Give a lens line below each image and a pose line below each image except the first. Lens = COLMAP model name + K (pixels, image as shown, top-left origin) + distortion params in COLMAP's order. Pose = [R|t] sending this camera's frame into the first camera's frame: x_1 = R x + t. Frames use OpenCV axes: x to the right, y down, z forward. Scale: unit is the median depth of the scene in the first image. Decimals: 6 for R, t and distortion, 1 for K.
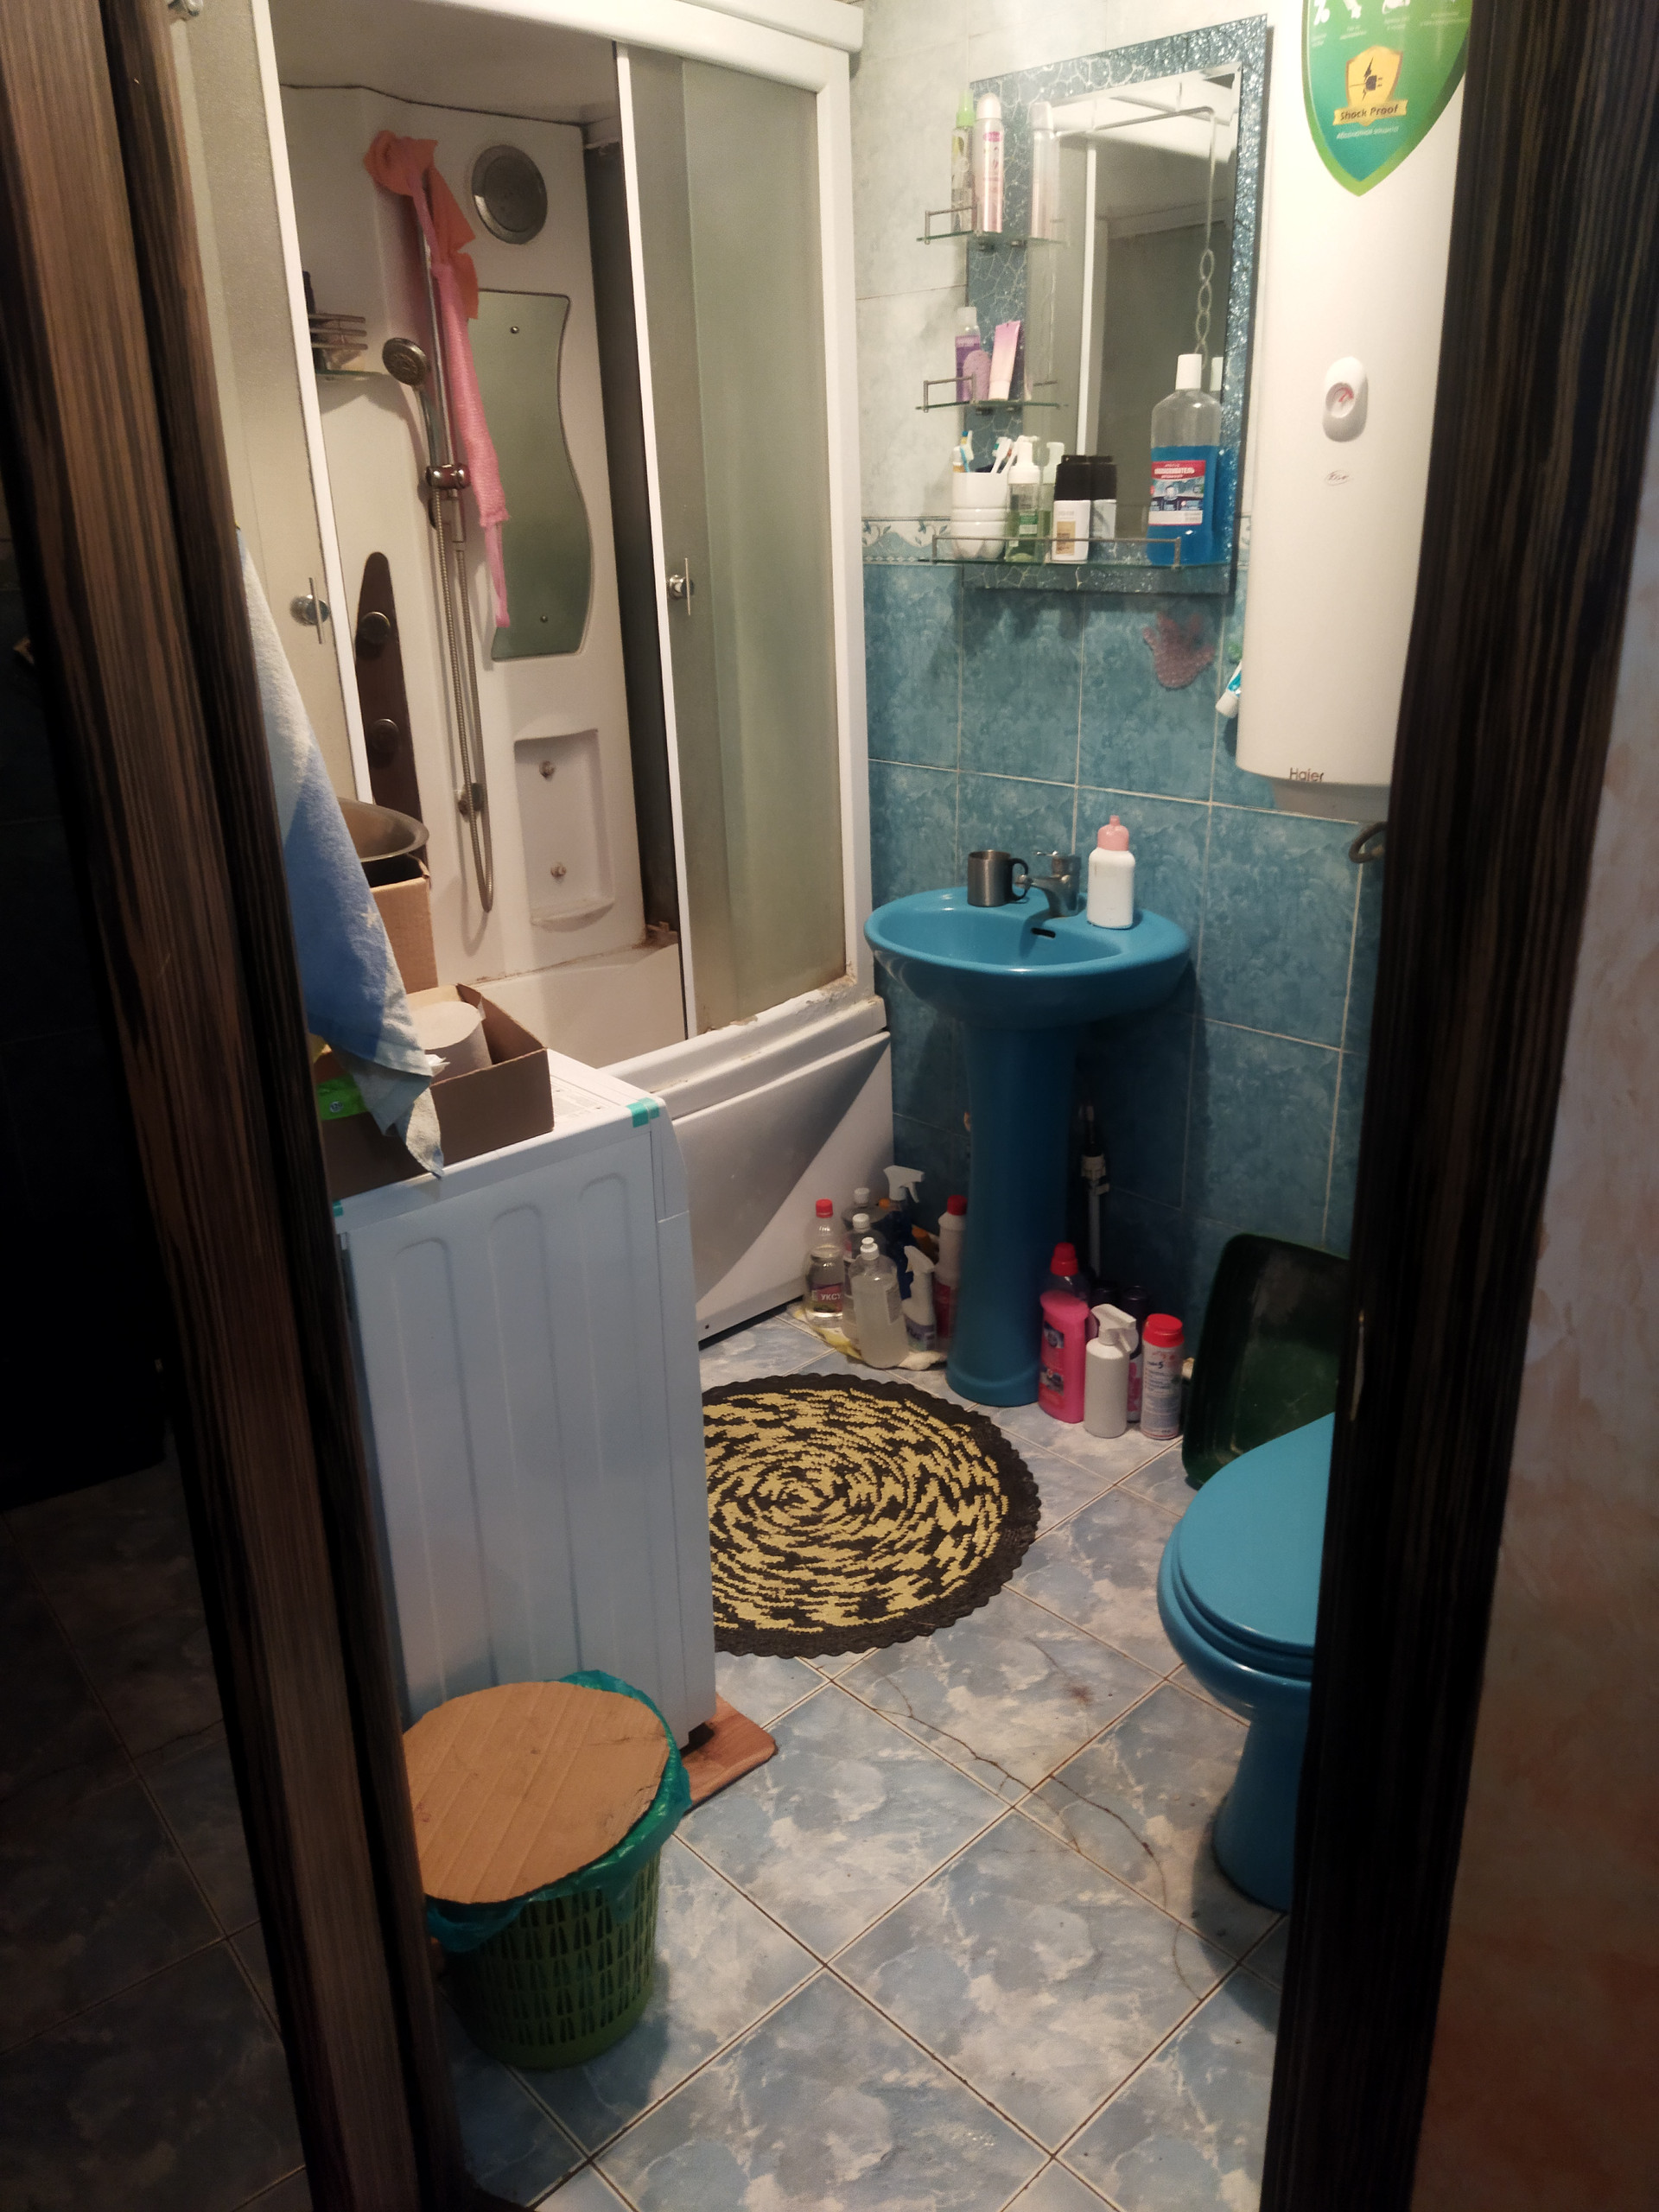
lens RADIAL K [[1601.5, 0, 830.3], [0, 1601.5, 1095.3], [0, 0, 1]] dist [0.081088, -0.139547]
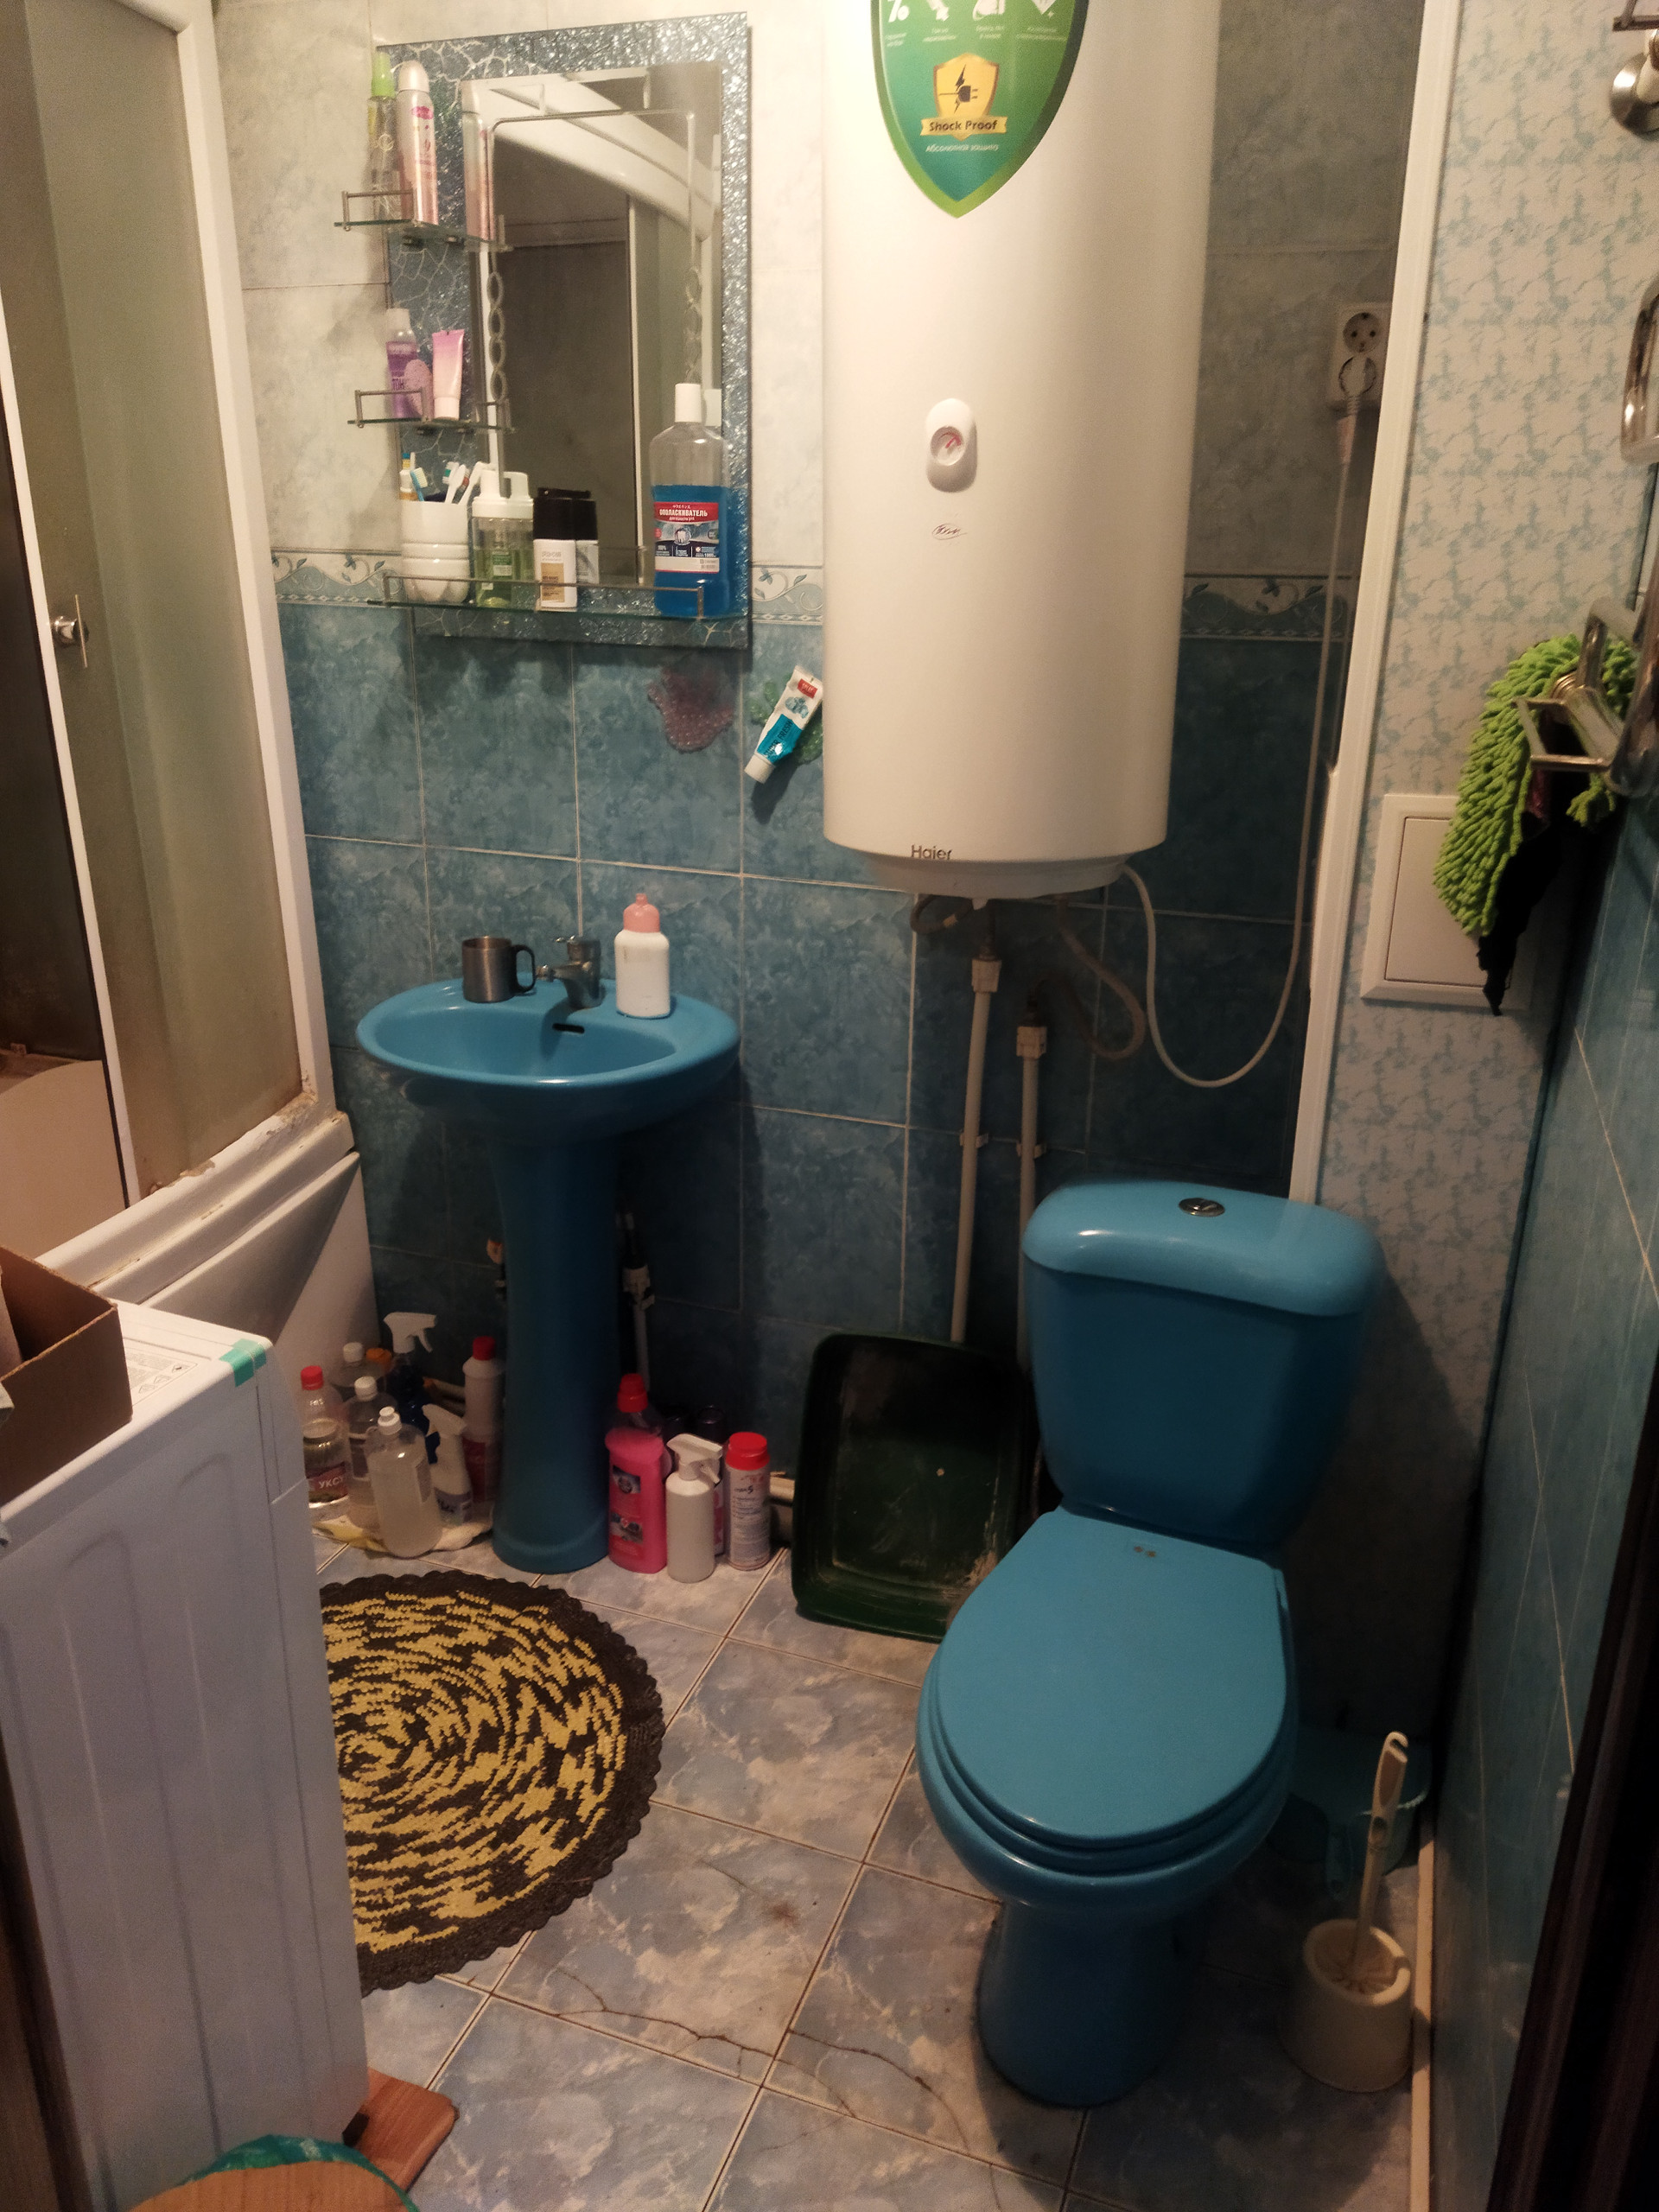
lens RADIAL K [[1601.5, 0, 830.3], [0, 1601.5, 1095.3], [0, 0, 1]] dist [0.081088, -0.139547]
pose [[0.898997, -0.112484, 0.423264, -0.116393], [0.120189, 0.992714, 0.008540, -0.056849], [-0.421141, 0.043194, 0.905966, 0.152069]]
